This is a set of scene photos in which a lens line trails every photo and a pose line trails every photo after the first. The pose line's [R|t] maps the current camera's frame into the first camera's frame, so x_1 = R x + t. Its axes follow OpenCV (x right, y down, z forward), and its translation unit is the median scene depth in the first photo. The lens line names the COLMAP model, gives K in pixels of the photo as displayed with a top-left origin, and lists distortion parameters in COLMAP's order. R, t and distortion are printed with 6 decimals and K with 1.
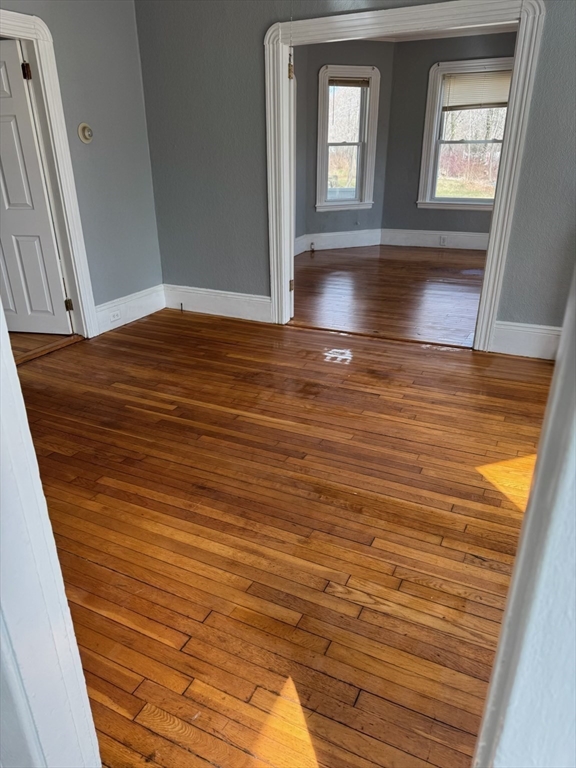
lens RADIAL K [[531.1, 0, 282.4], [0, 531.1, 384.1], [0, 0, 1]] dist [0.032922, -0.033796]
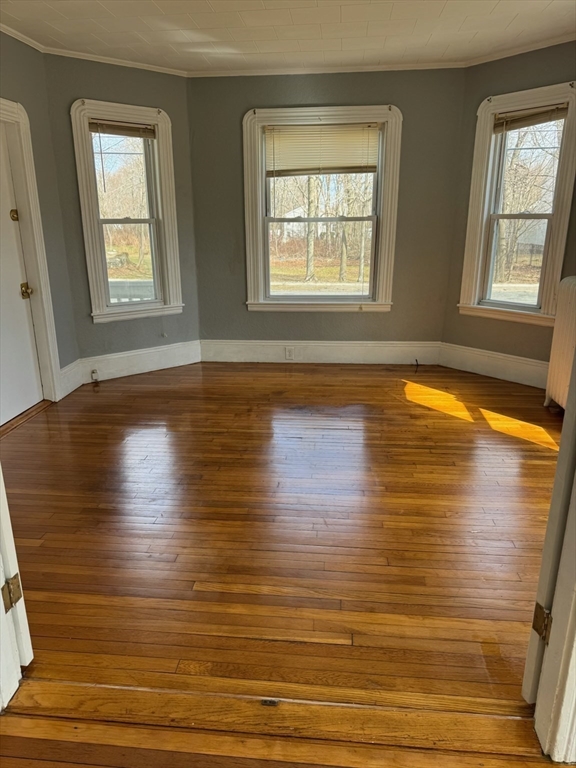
lens RADIAL K [[531.1, 0, 288.4], [0, 531.1, 389.0], [0, 0, 1]] dist [0.032922, -0.033796]
pose [[0.931335, -0.104744, 0.348774, 0.050756], [0.139770, 0.987205, -0.076749, -0.172112], [-0.336273, 0.120227, 0.934059, 0.356703]]
